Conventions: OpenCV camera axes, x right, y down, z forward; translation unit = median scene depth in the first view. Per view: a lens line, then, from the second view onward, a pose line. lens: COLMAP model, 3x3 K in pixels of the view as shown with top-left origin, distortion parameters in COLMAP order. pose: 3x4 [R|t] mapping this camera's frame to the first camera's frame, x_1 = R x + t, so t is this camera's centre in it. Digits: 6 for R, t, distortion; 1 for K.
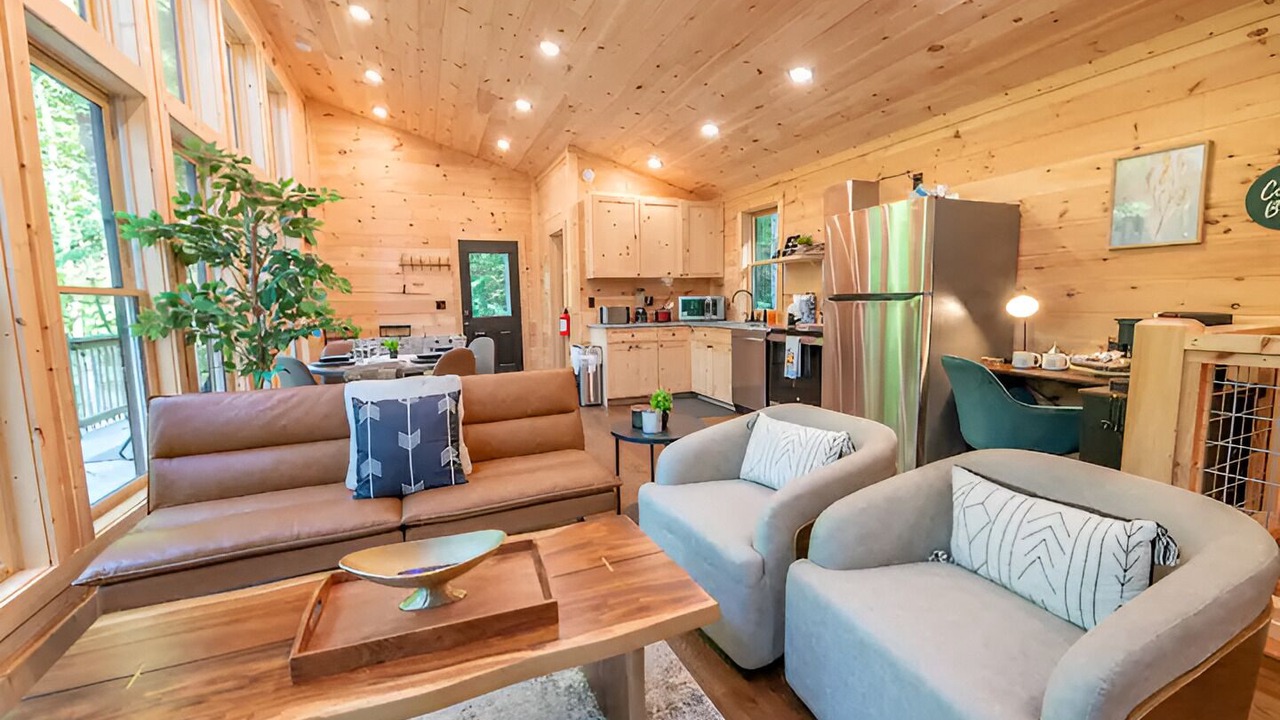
lens RADIAL K [[517.0, 0, 640.0], [0, 517.0, 360.0], [0, 0, 1]] dist [-0.000907, -0.000326]
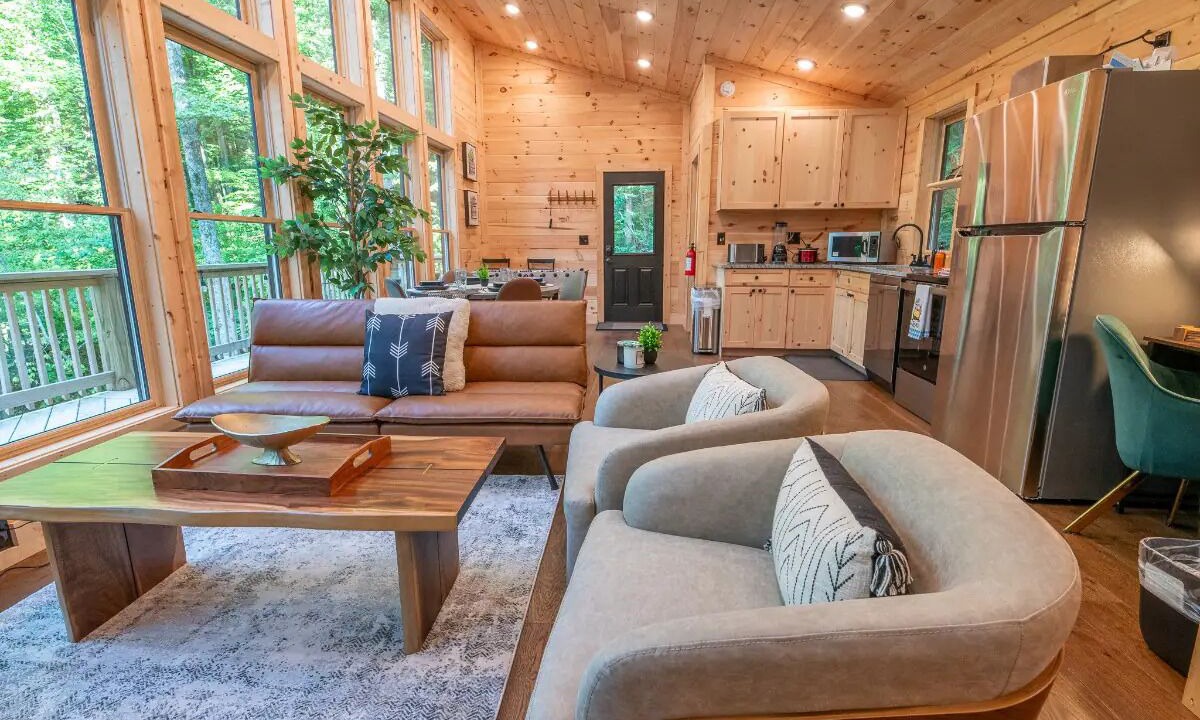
lens RADIAL K [[567.3, 0, 600.0], [0, 567.3, 360.0], [0, 0, 1]] dist [0.003442, 0.000241]
pose [[0.891245, 0.106793, -0.440770, 0.183712], [-0.065649, 0.992023, 0.107611, 0.004285], [0.448746, -0.066972, 0.891147, 0.029373]]
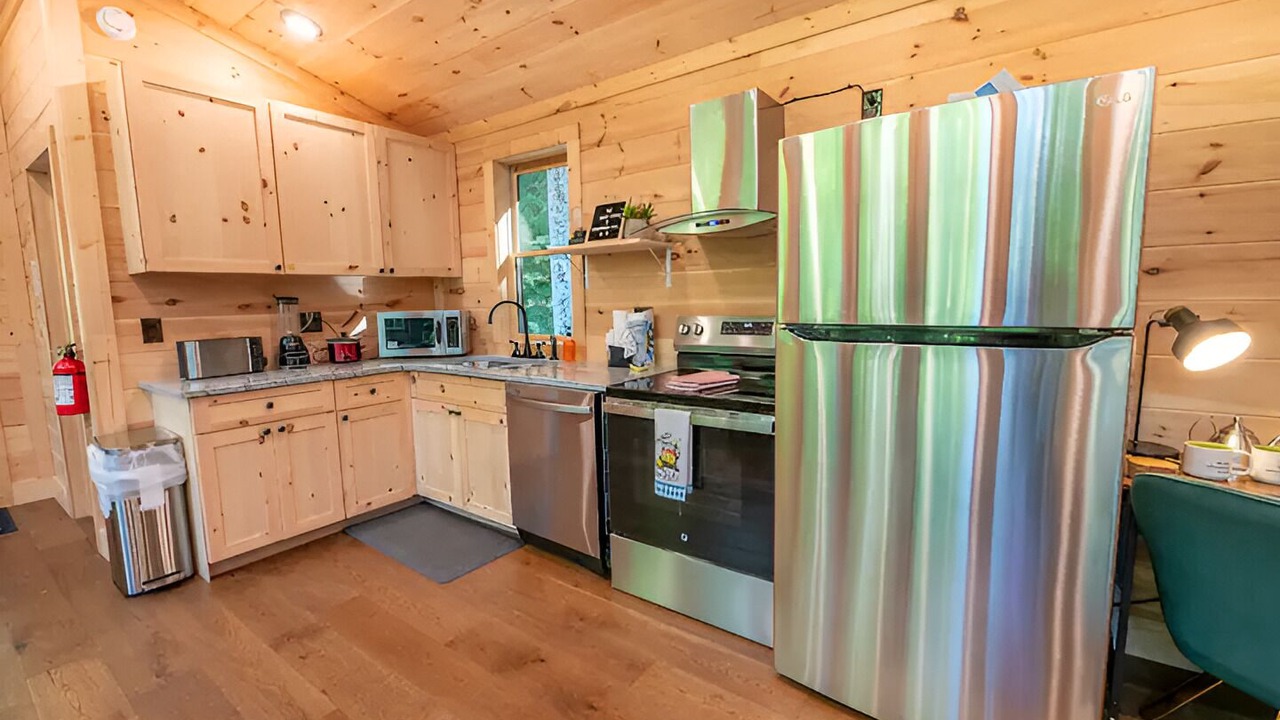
lens RADIAL K [[530.5, 0, 640.0], [0, 530.5, 360.0], [0, 0, 1]] dist [0.000464, -0.004641]
pose [[0.851146, -0.060671, 0.521411, 0.021086], [0.064516, 0.997858, 0.010794, -0.070086], [-0.520949, 0.024452, 0.853237, 0.448605]]
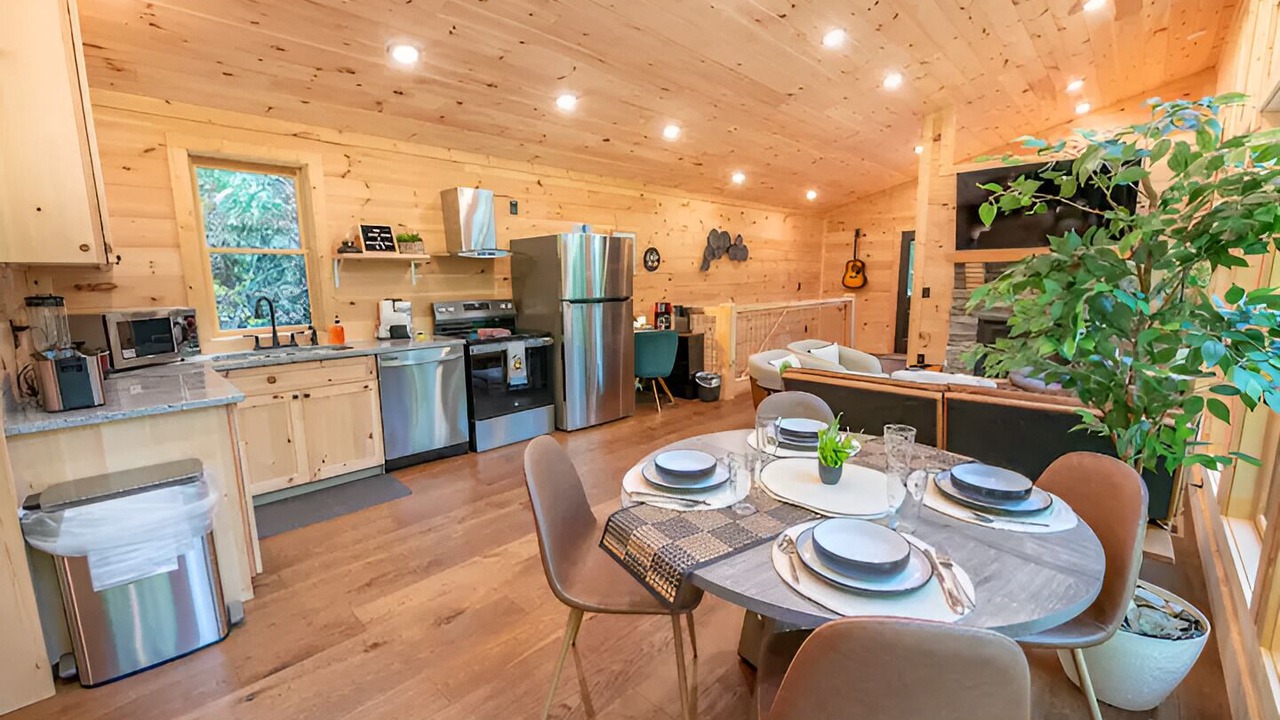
lens RADIAL K [[517.0, 0, 640.0], [0, 517.0, 360.0], [0, 0, 1]] dist [-0.000907, -0.000326]
pose [[-0.387216, -0.121950, 0.913888, -0.512025], [0.125065, 0.975105, 0.183109, -0.119876], [-0.913467, 0.185198, -0.362324, 0.839207]]
